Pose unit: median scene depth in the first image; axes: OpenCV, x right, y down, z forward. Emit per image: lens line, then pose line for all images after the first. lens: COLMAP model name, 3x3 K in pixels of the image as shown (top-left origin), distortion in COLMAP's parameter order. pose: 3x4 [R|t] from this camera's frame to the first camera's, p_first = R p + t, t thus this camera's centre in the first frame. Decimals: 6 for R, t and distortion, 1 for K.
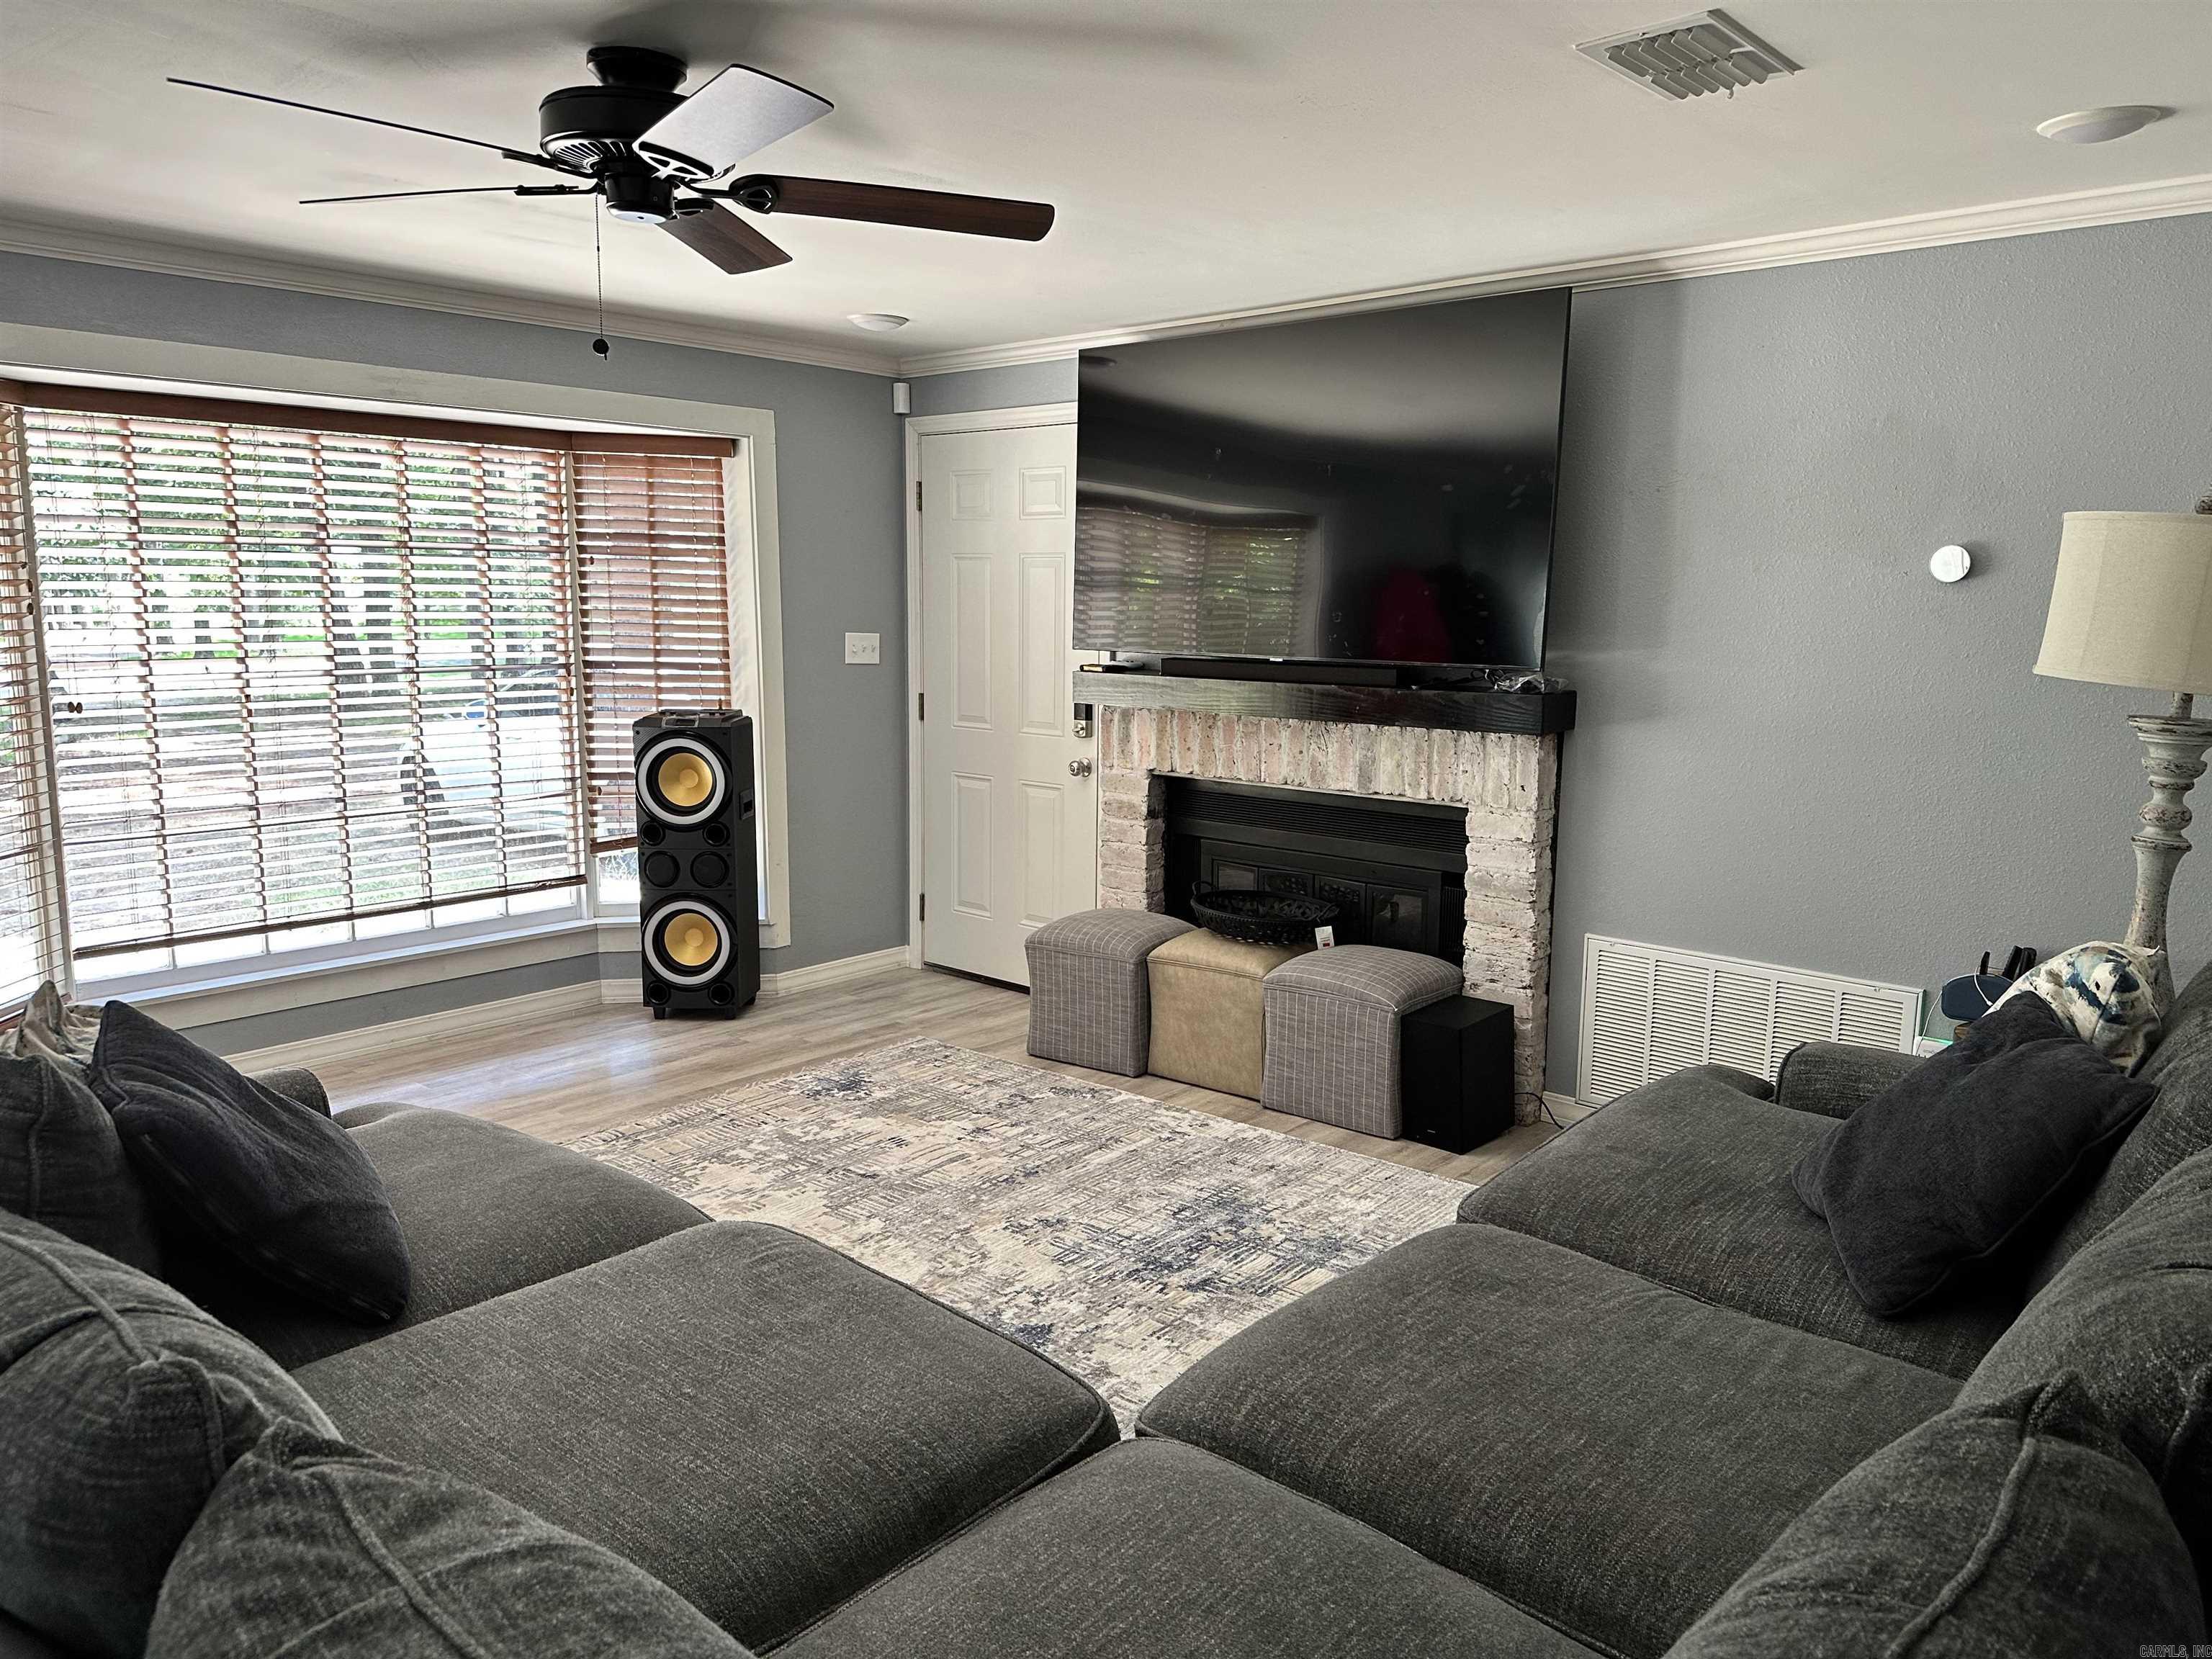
lens RADIAL K [[1545.9, 0, 1097.4], [0, 1545.9, 828.0], [0, 0, 1]] dist [0.045502, -0.045968]
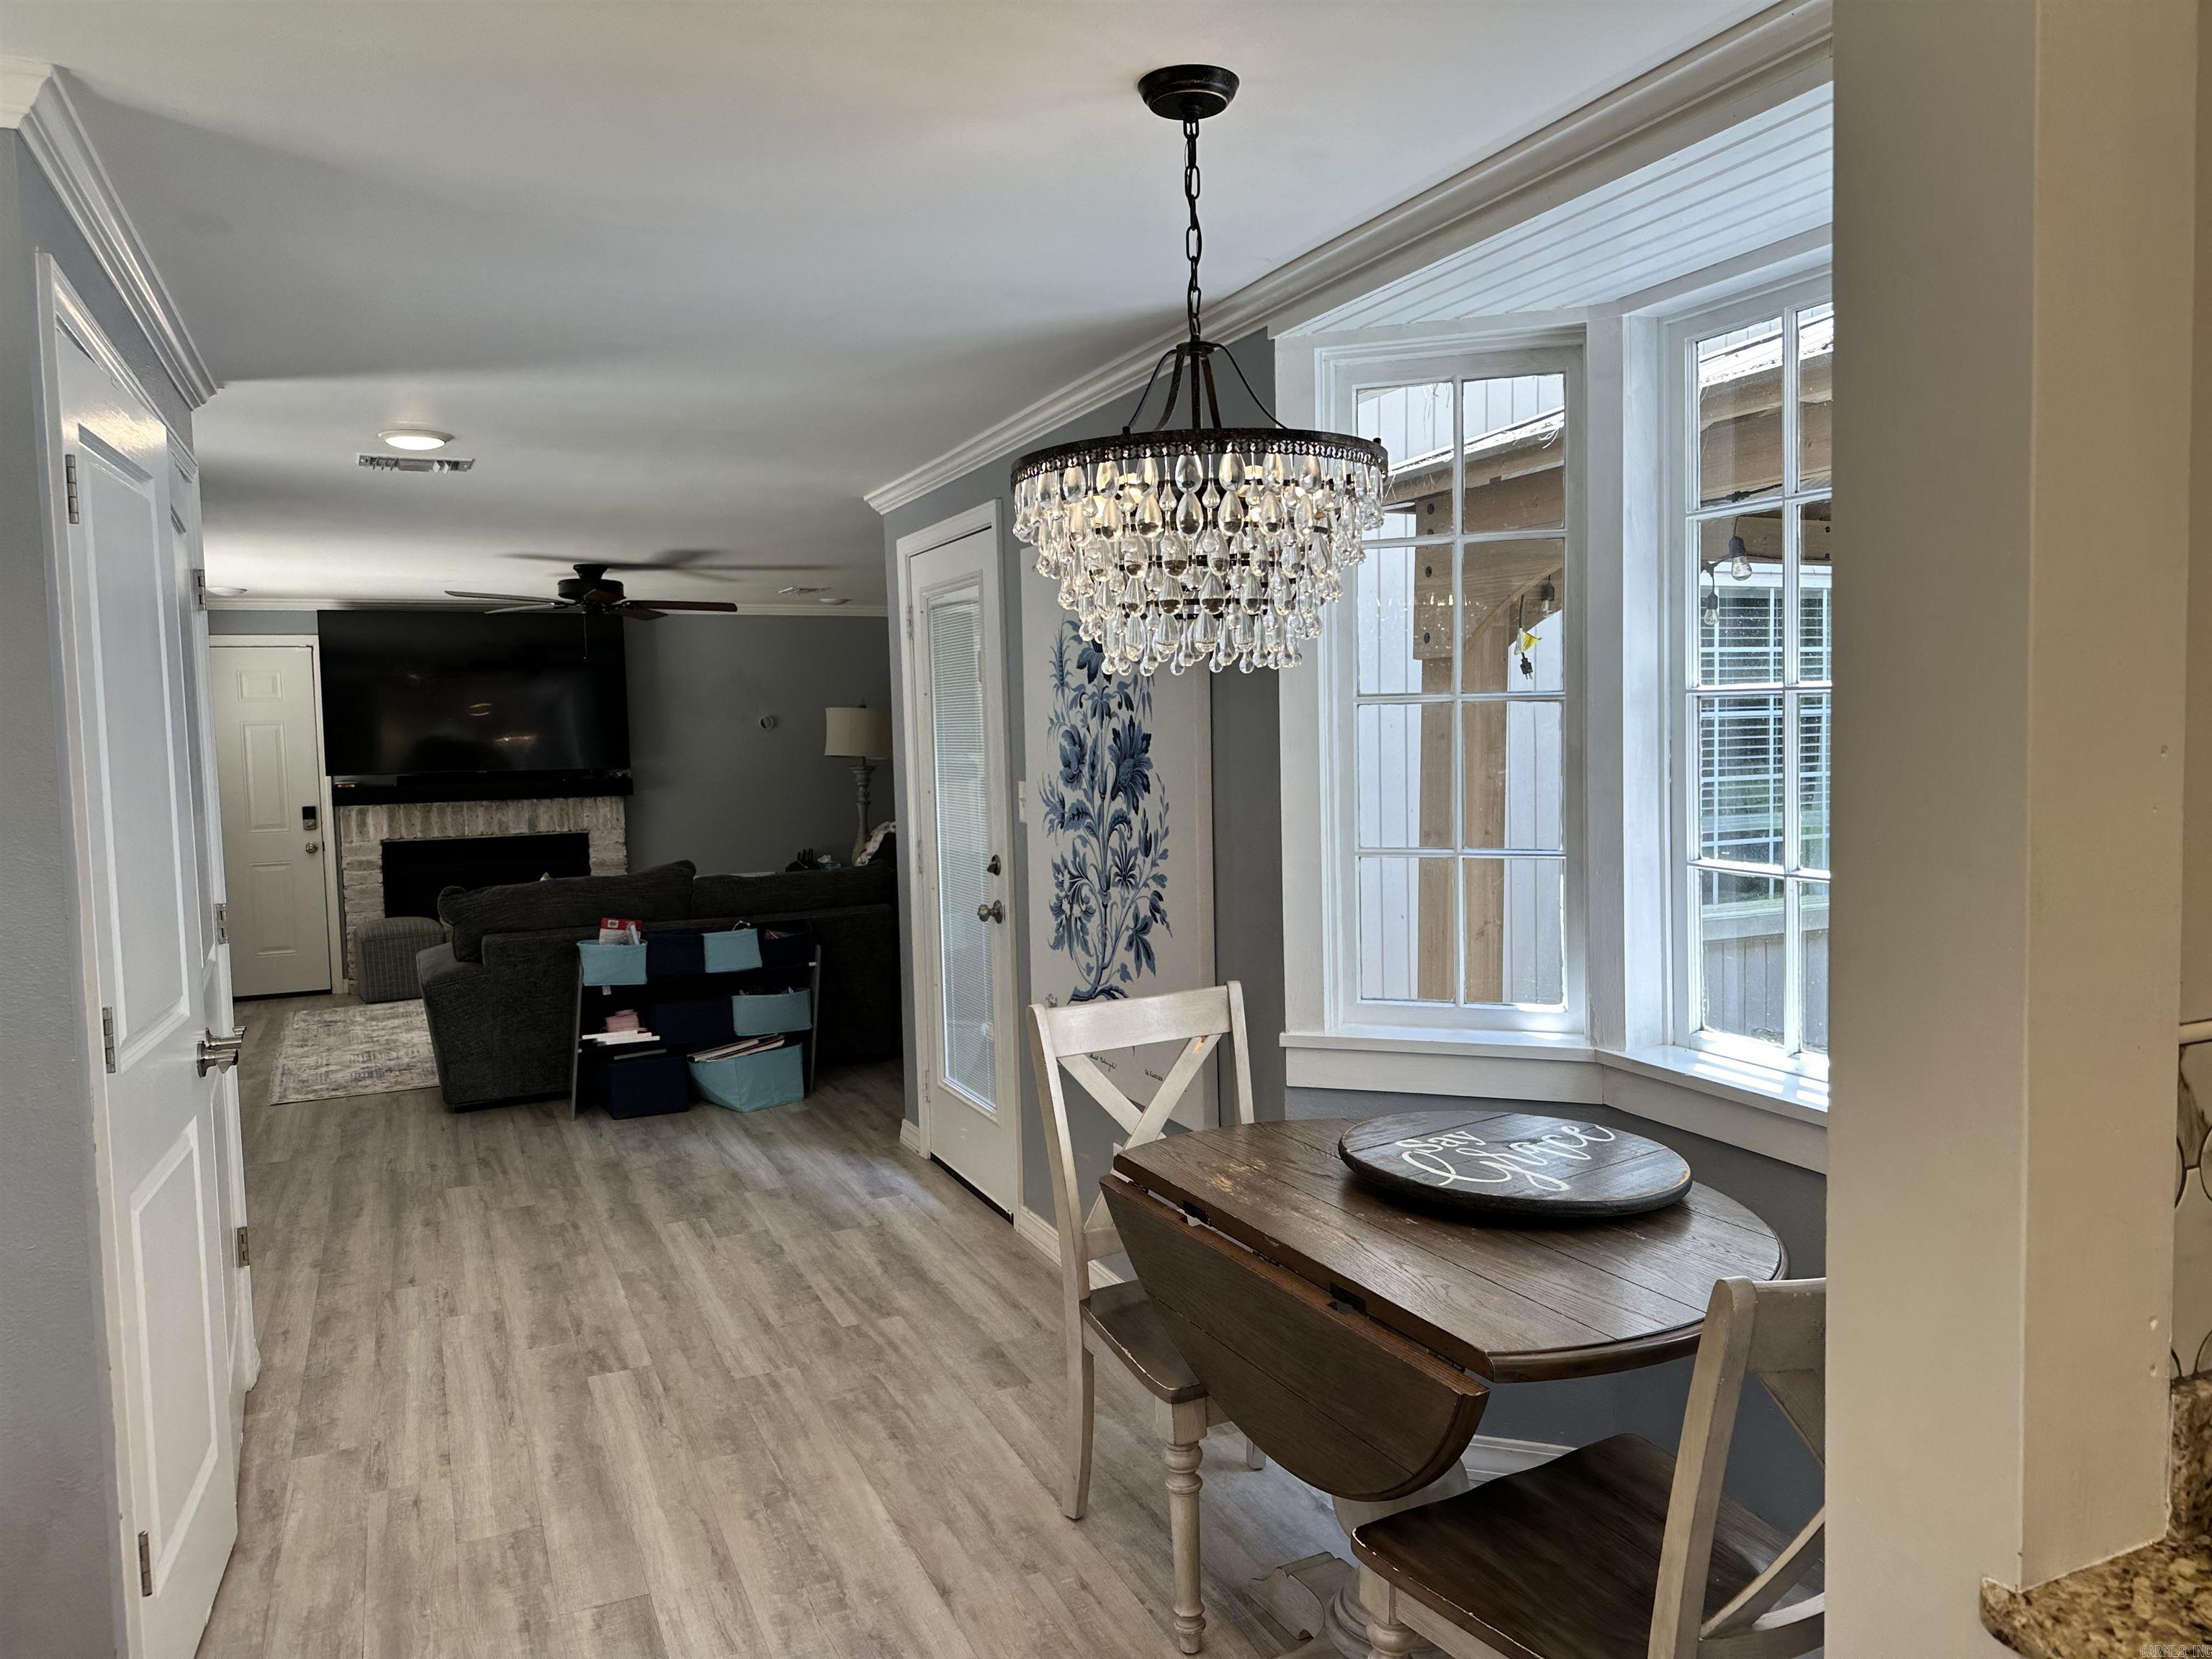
lens RADIAL K [[1545.9, 0, 1097.4], [0, 1545.9, 828.0], [0, 0, 1]] dist [0.045502, -0.045968]
pose [[0.391819, -0.078148, 0.916717, -1.456383], [0.164448, 0.986289, 0.013792, 0.067463], [-0.905226, 0.145348, 0.399298, -0.532280]]
